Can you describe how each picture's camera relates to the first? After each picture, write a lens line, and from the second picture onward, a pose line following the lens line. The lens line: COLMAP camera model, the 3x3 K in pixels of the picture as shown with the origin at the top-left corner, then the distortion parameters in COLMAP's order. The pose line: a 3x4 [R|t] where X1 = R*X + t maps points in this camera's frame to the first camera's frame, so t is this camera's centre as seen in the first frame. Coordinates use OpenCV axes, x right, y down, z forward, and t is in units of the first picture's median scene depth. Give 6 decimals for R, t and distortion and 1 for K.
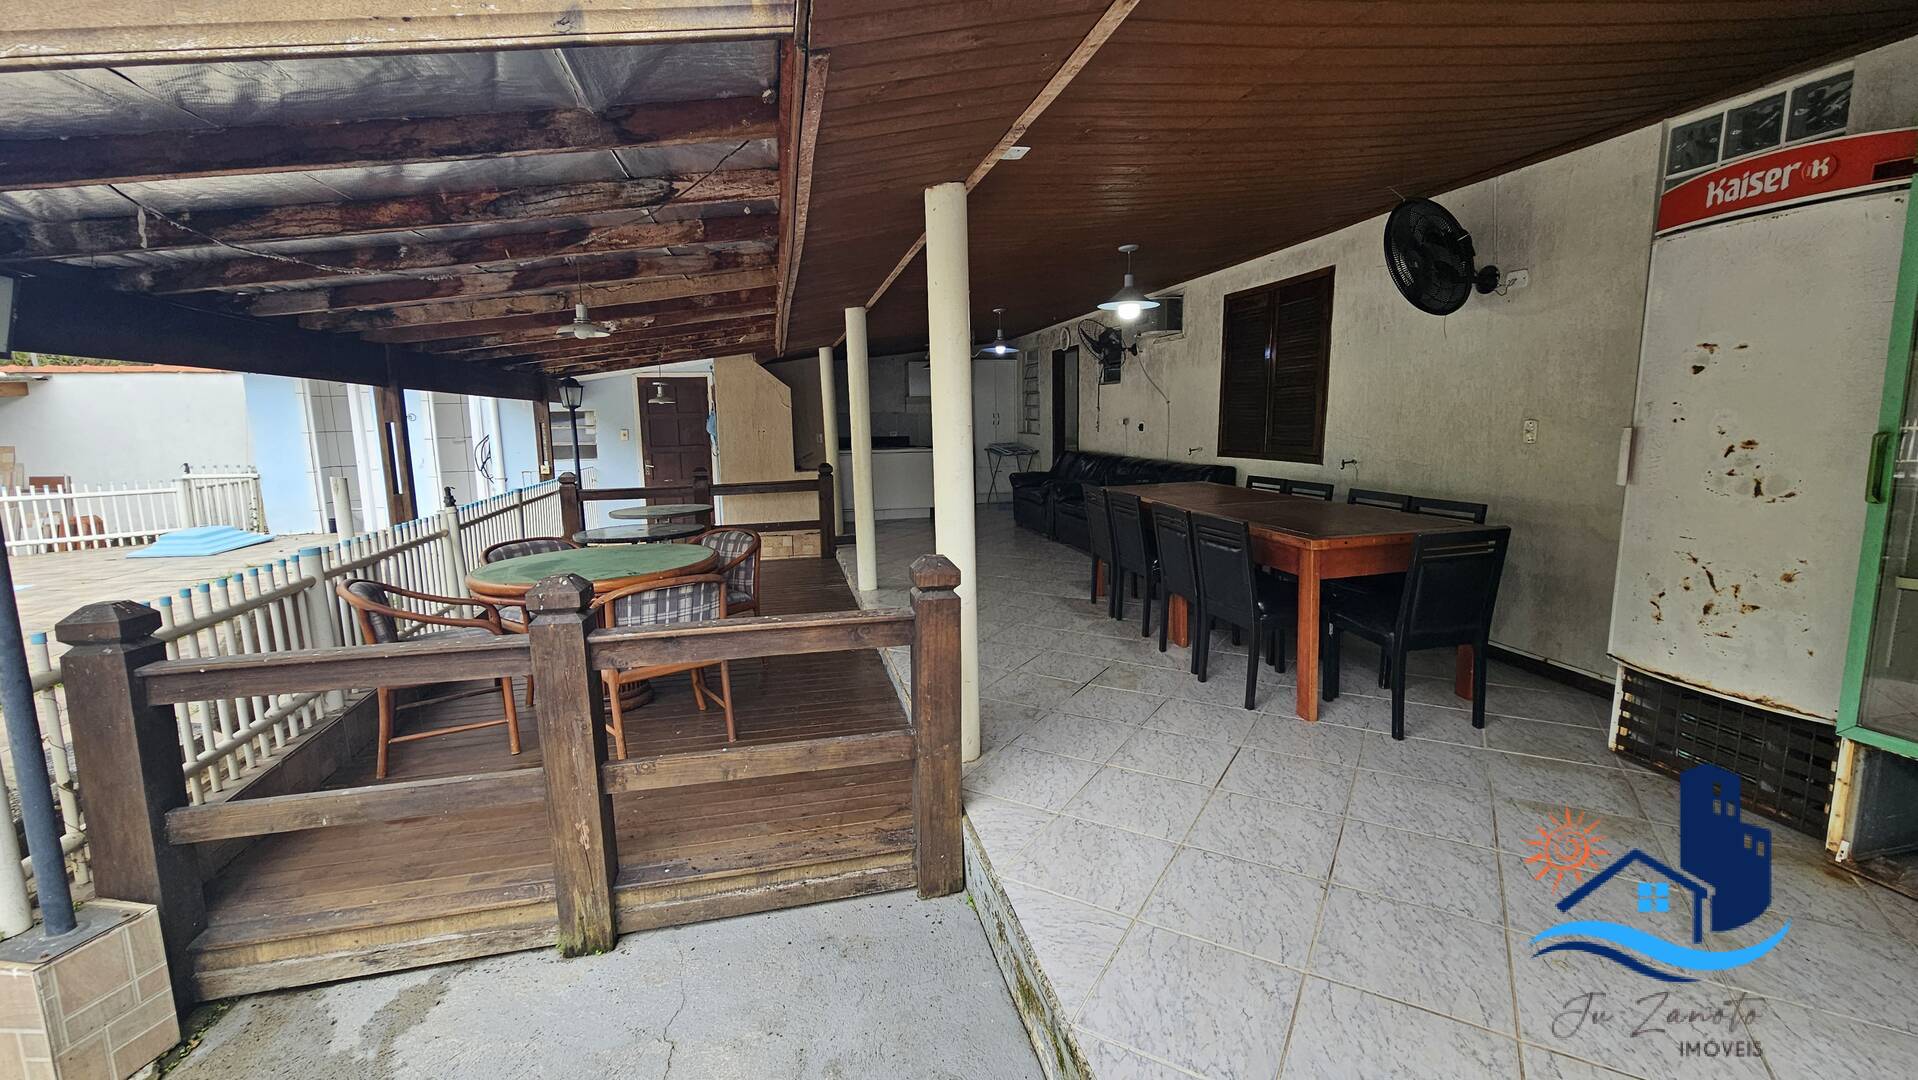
lens RADIAL K [[780.2, 0, 962.1], [0, 780.2, 532.5], [0, 0, 1]] dist [-0.003859, -0.000336]
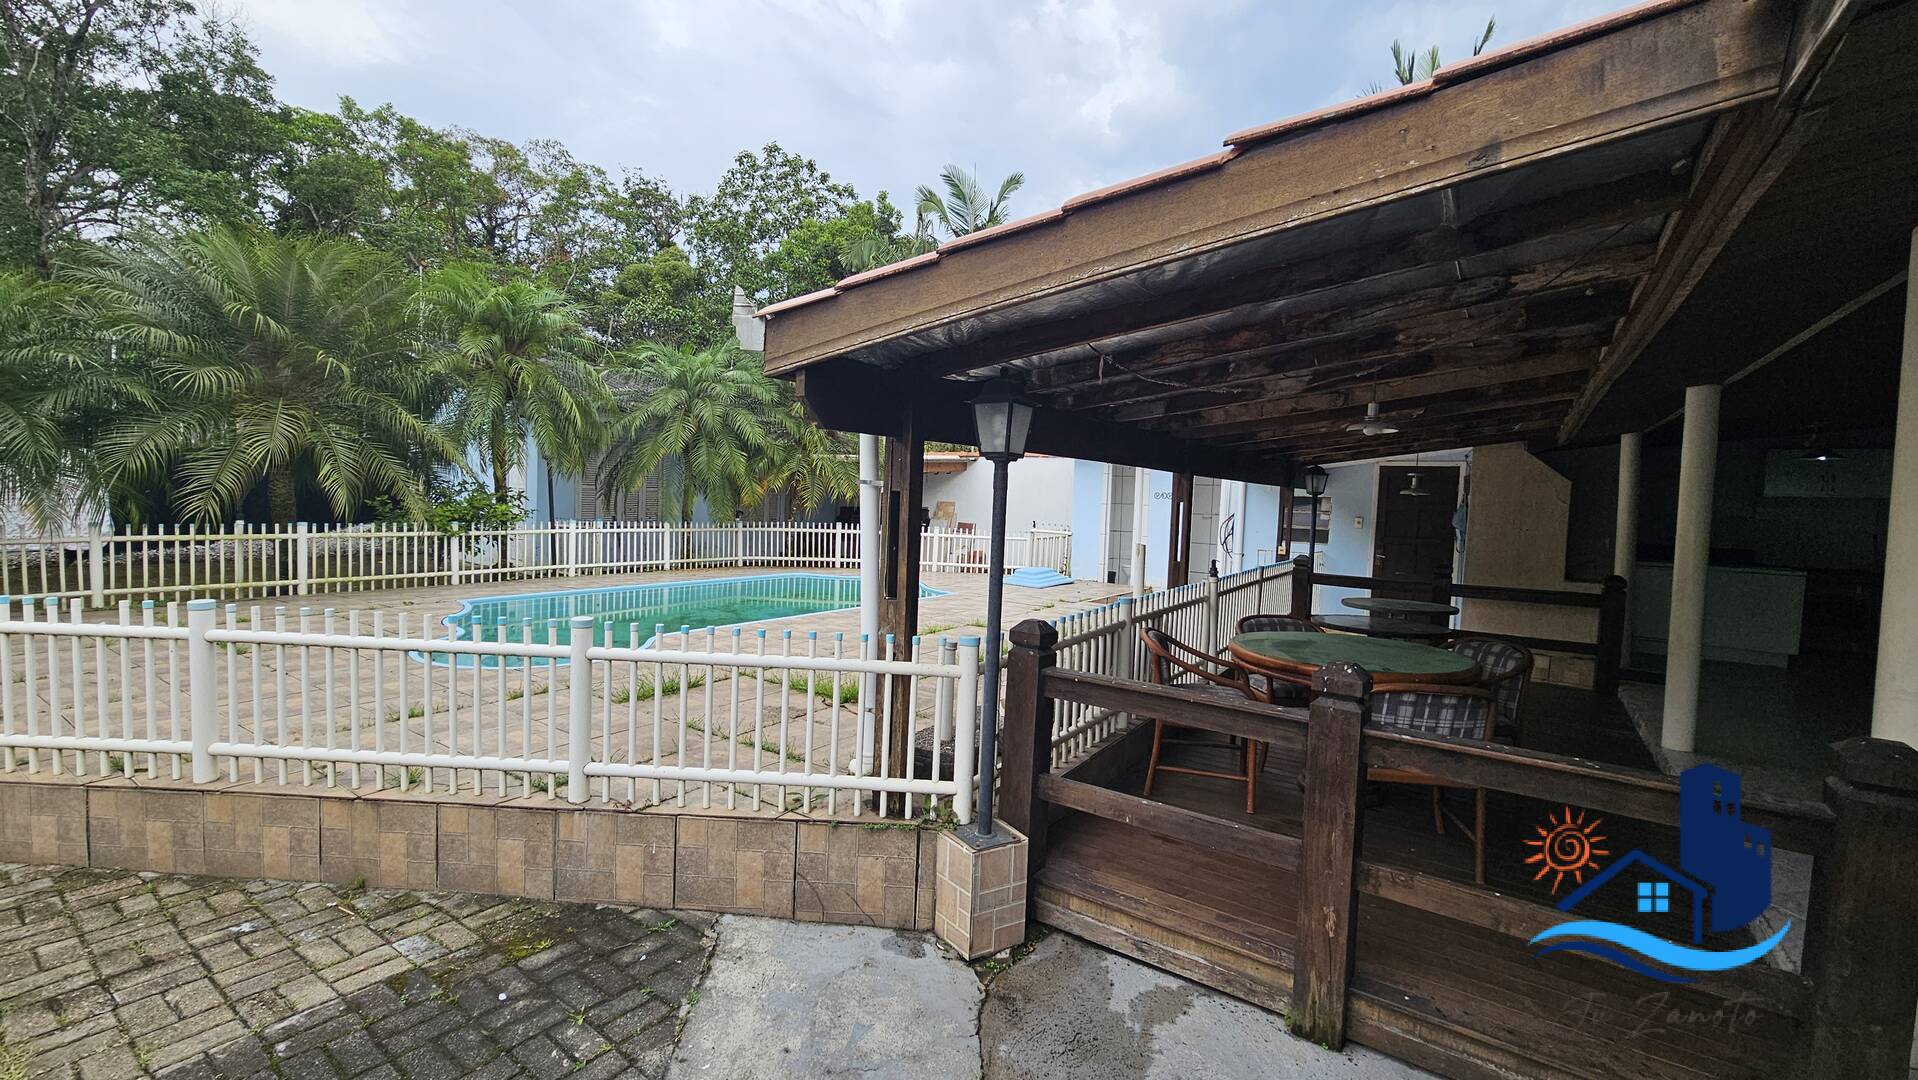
lens RADIAL K [[780.2, 0, 962.1], [0, 780.2, 532.5], [0, 0, 1]] dist [-0.003859, -0.000336]
pose [[0.664596, 0.080462, -0.742858, -0.073229], [-0.156726, 0.987081, -0.033300, -0.001727], [0.730581, 0.138557, 0.668621, -0.076736]]
